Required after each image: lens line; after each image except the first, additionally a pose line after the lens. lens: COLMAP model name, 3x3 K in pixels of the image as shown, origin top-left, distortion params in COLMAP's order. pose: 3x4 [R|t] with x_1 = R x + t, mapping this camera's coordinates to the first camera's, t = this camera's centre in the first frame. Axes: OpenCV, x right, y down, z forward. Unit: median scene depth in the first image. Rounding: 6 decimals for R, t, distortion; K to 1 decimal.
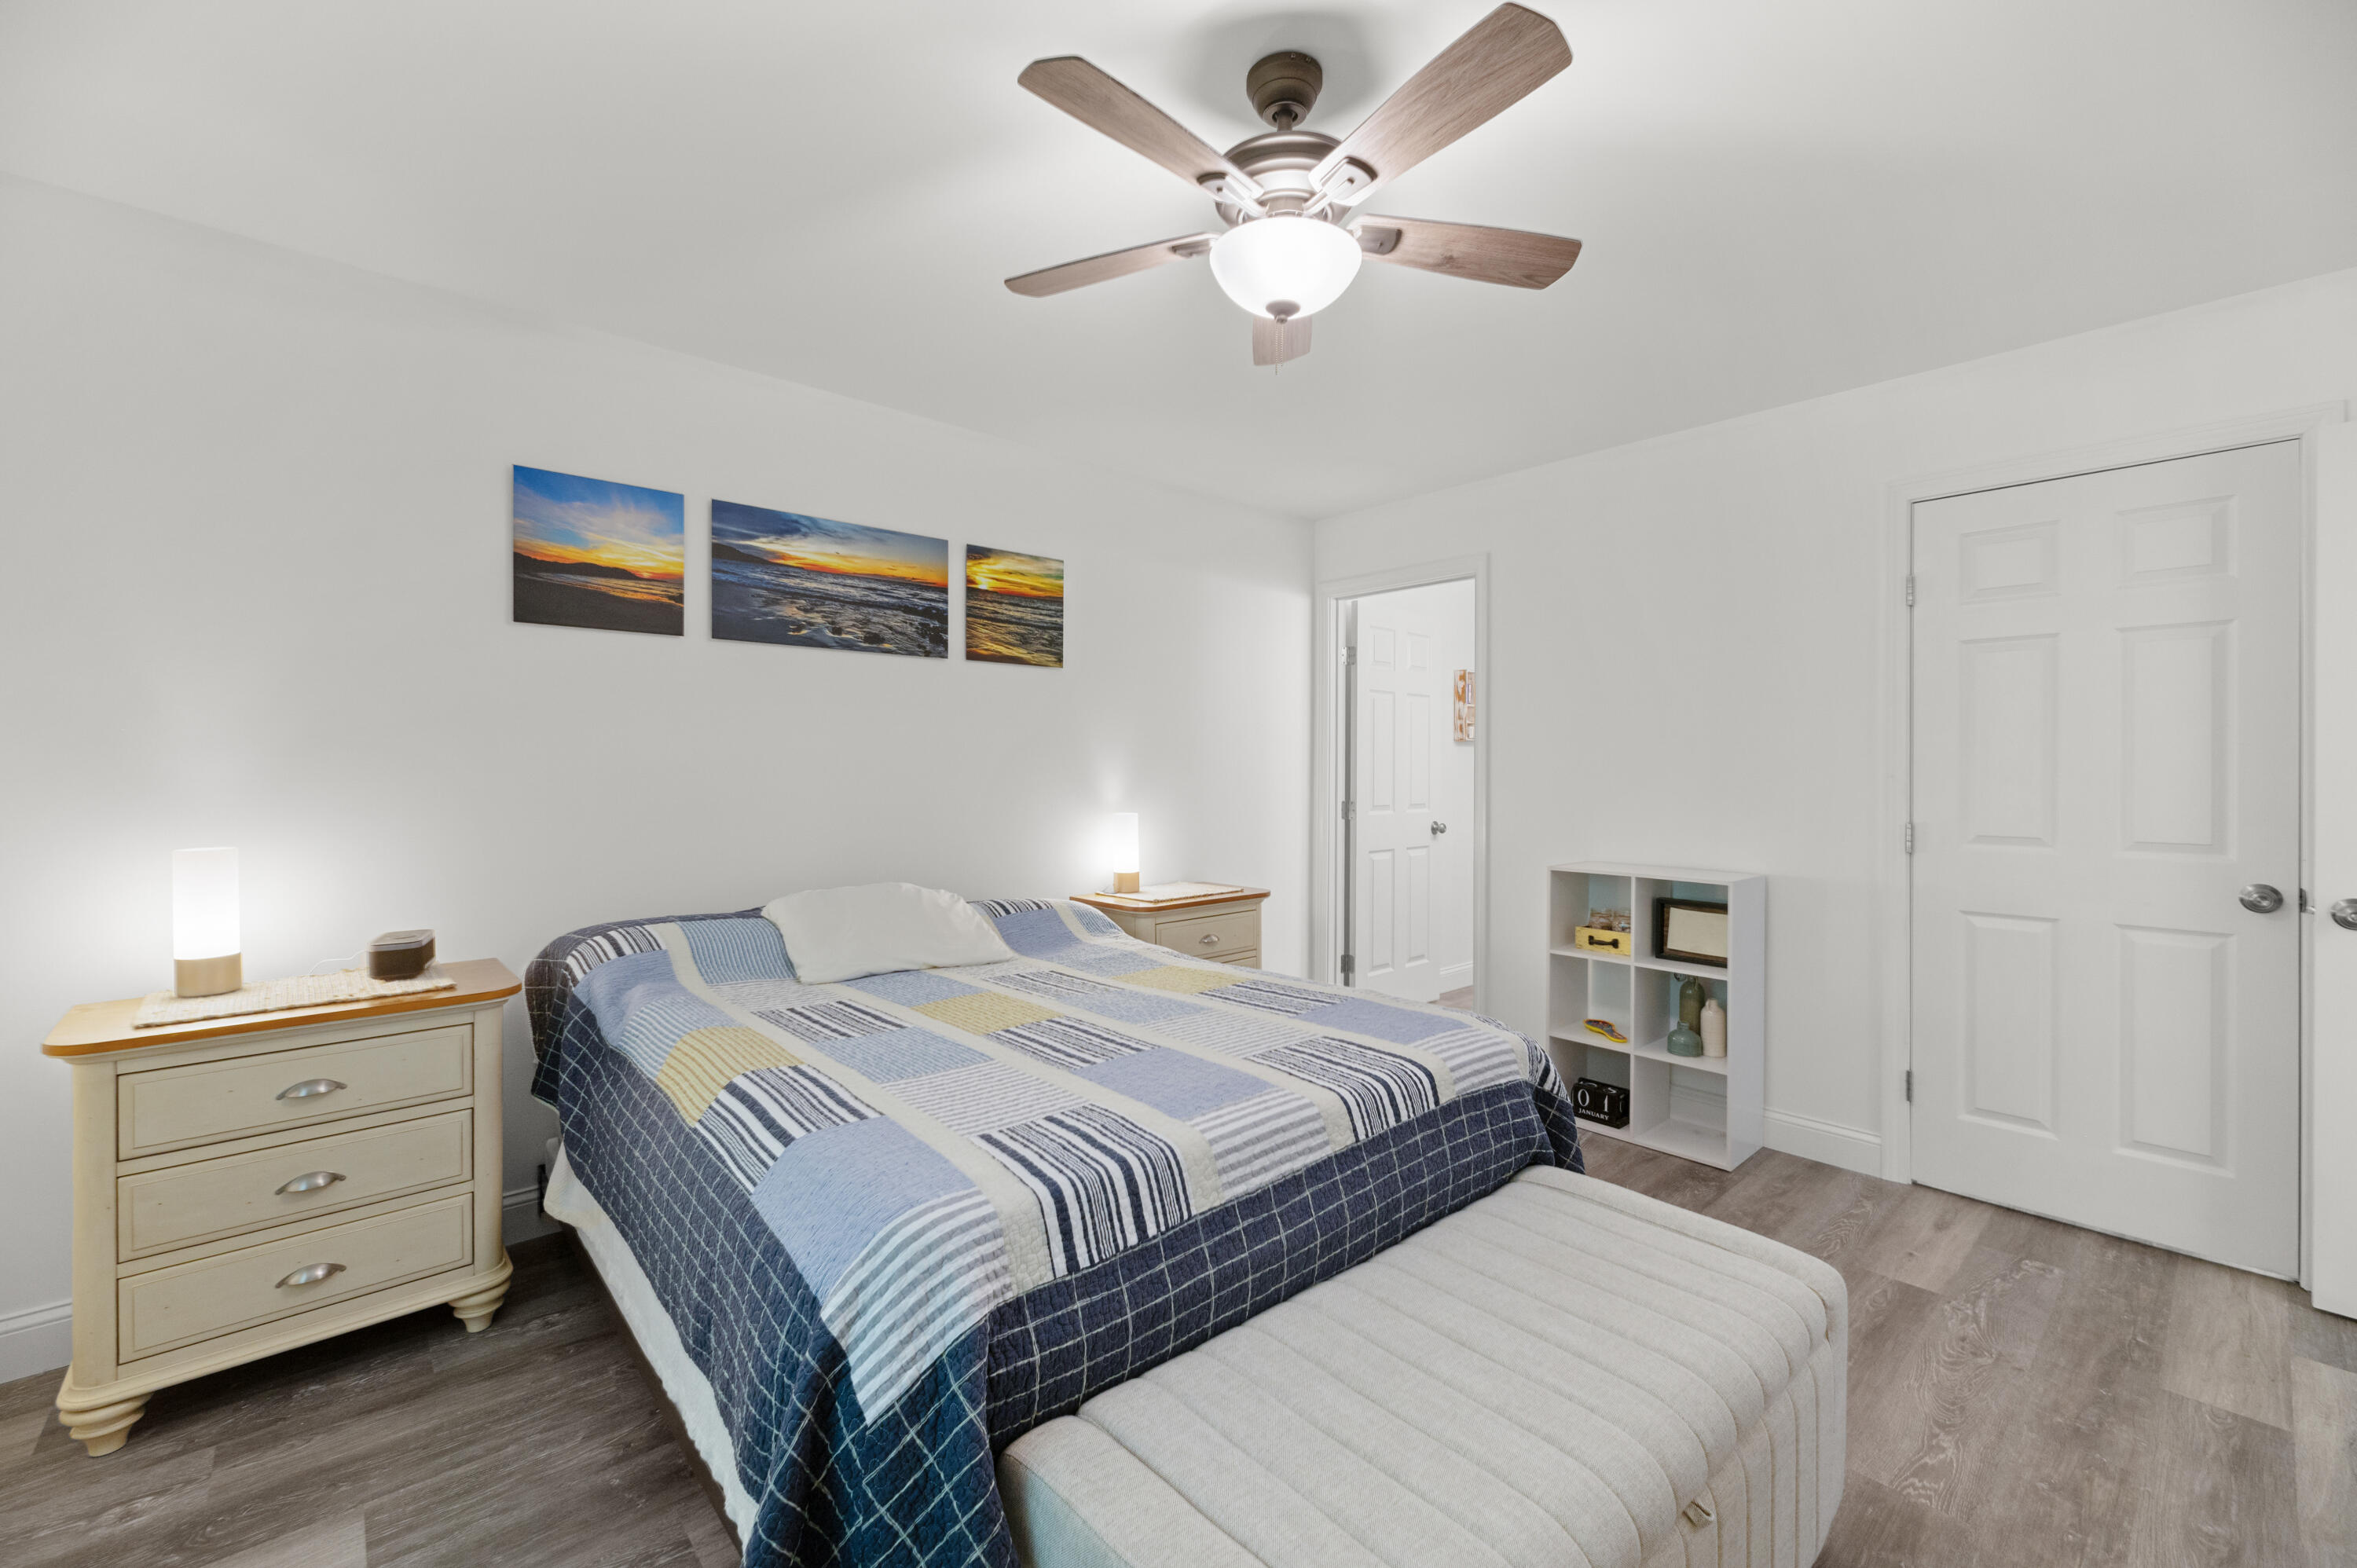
lens RADIAL K [[956.4, 0, 1178.5], [0, 956.4, 784.0], [0, 0, 1]] dist [0.000370, -0.000064]
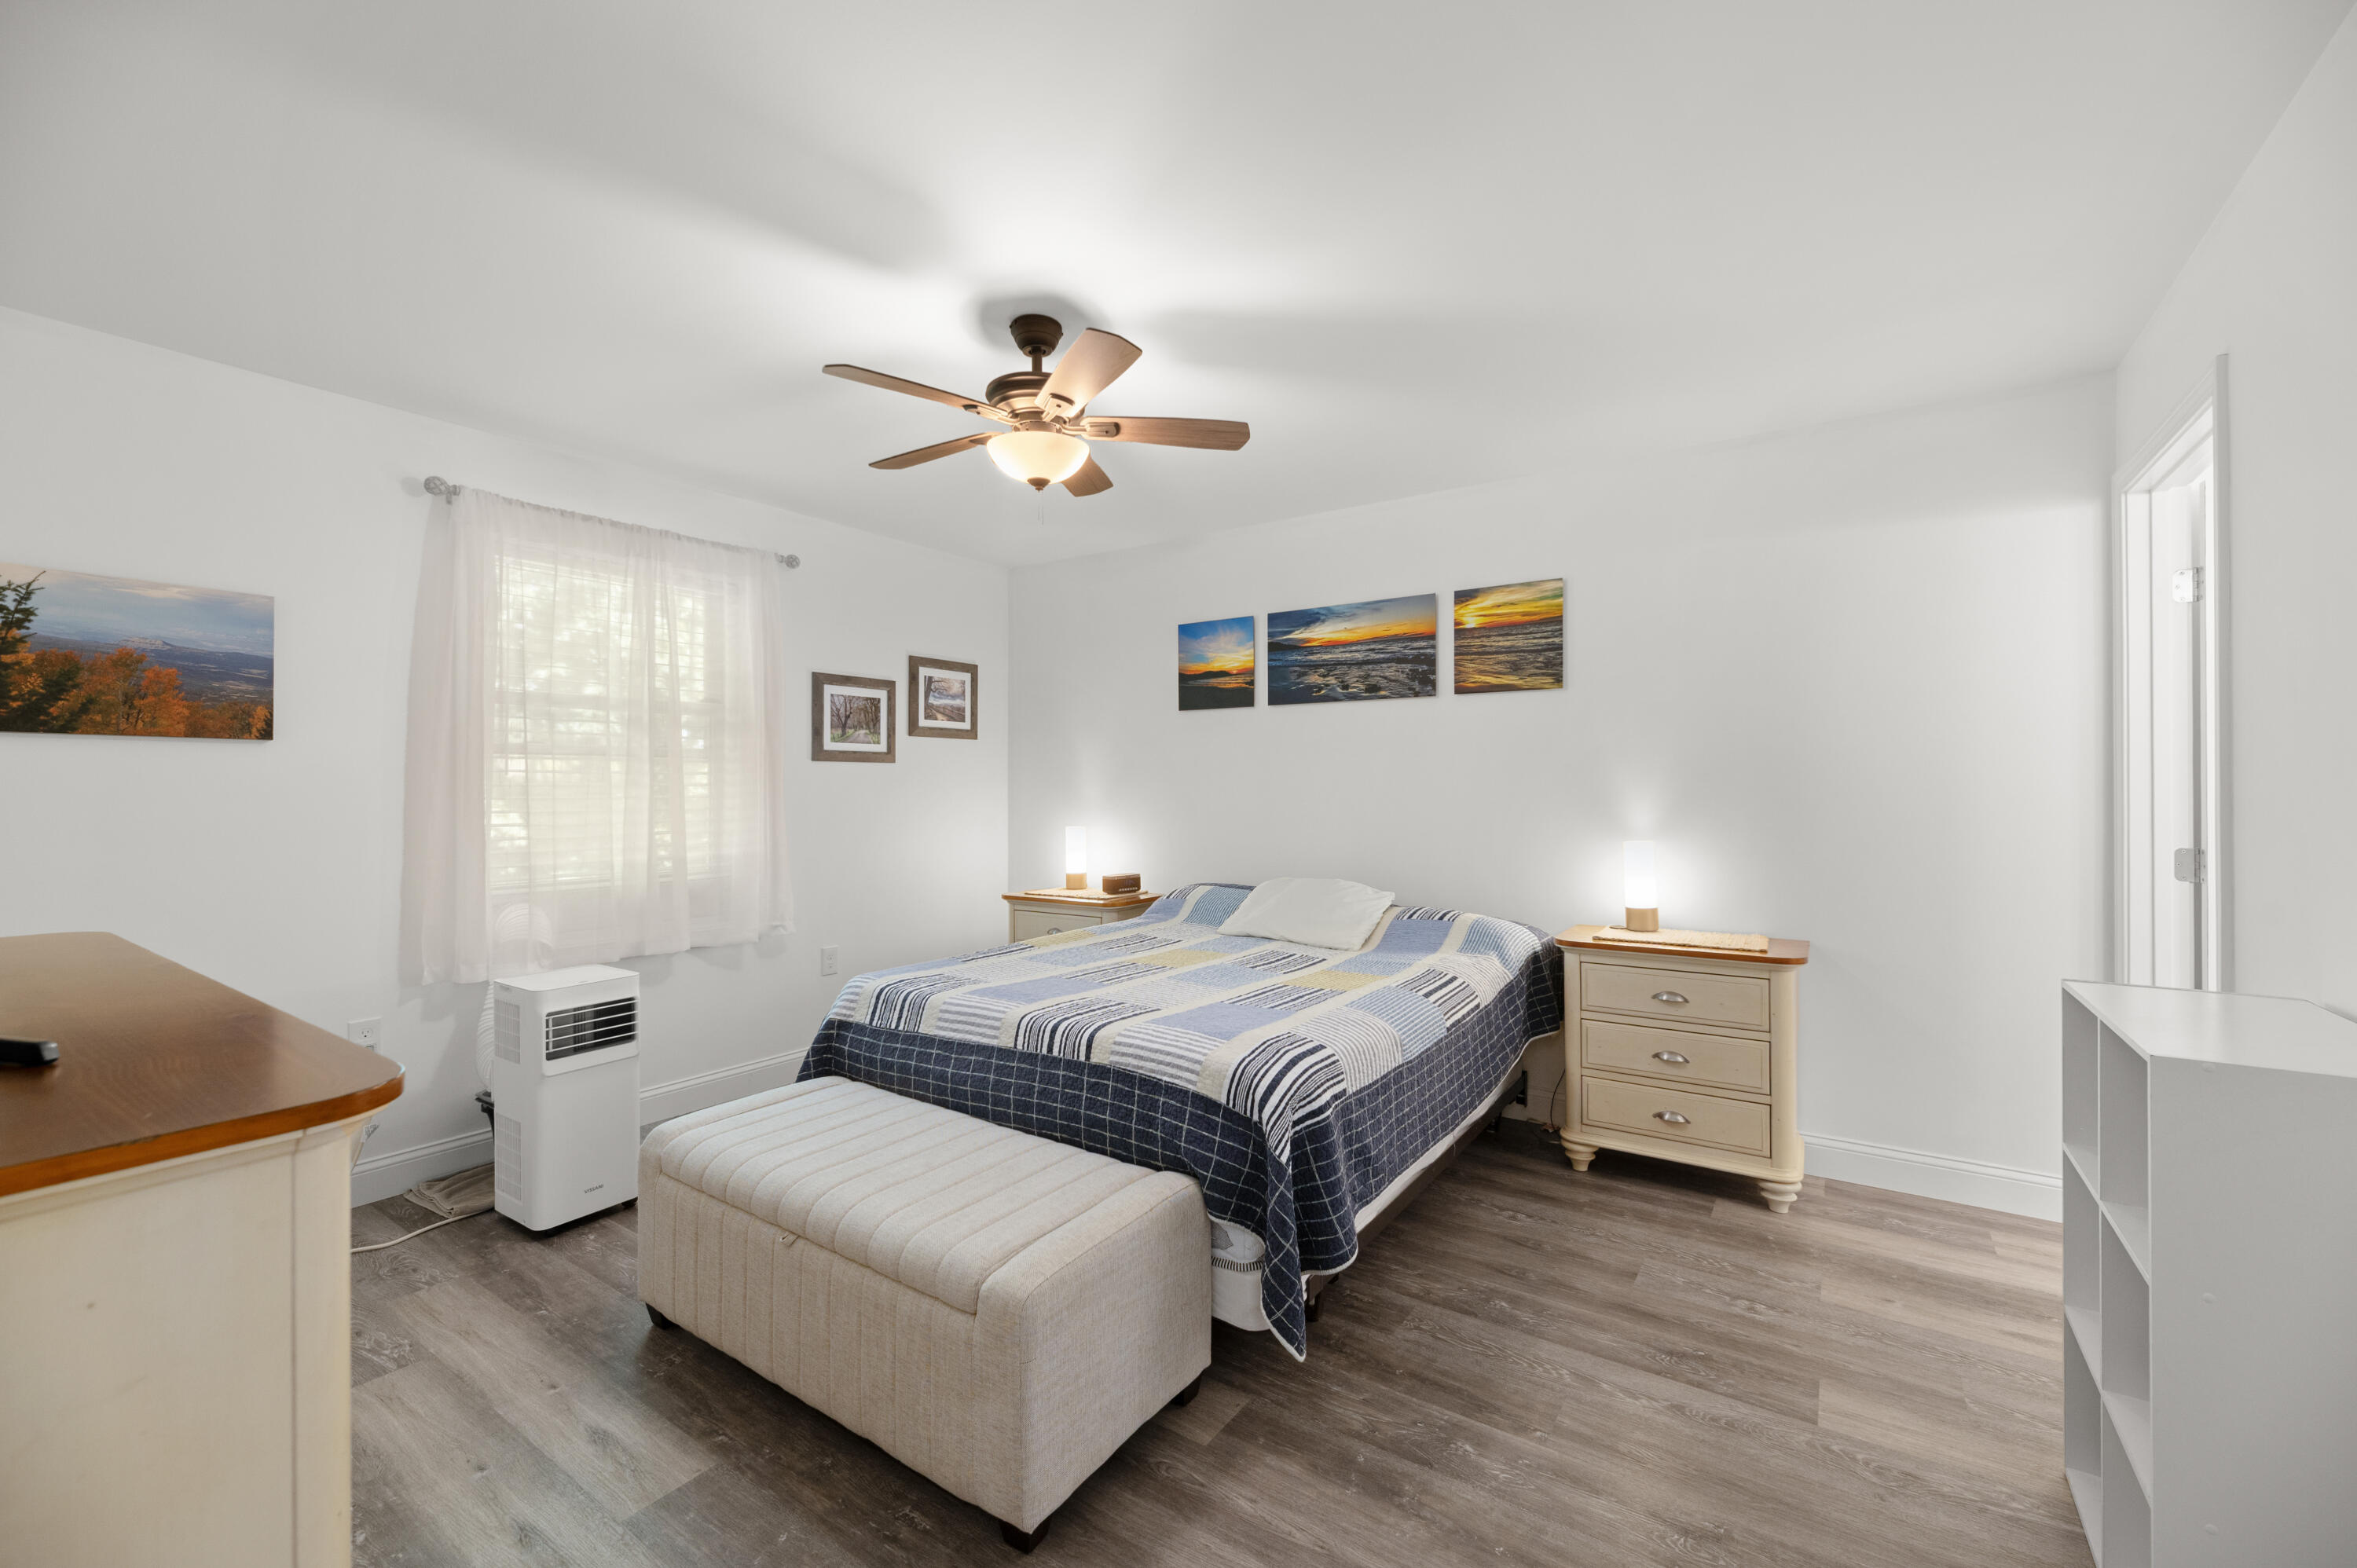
lens RADIAL K [[956.4, 0, 1178.5], [0, 956.4, 784.0], [0, 0, 1]] dist [0.000370, -0.000064]
pose [[0.235736, -0.008275, -0.971782, 0.862351], [-0.015221, 0.999810, -0.012206, -0.006844], [0.971698, 0.017669, 0.235565, 0.462992]]
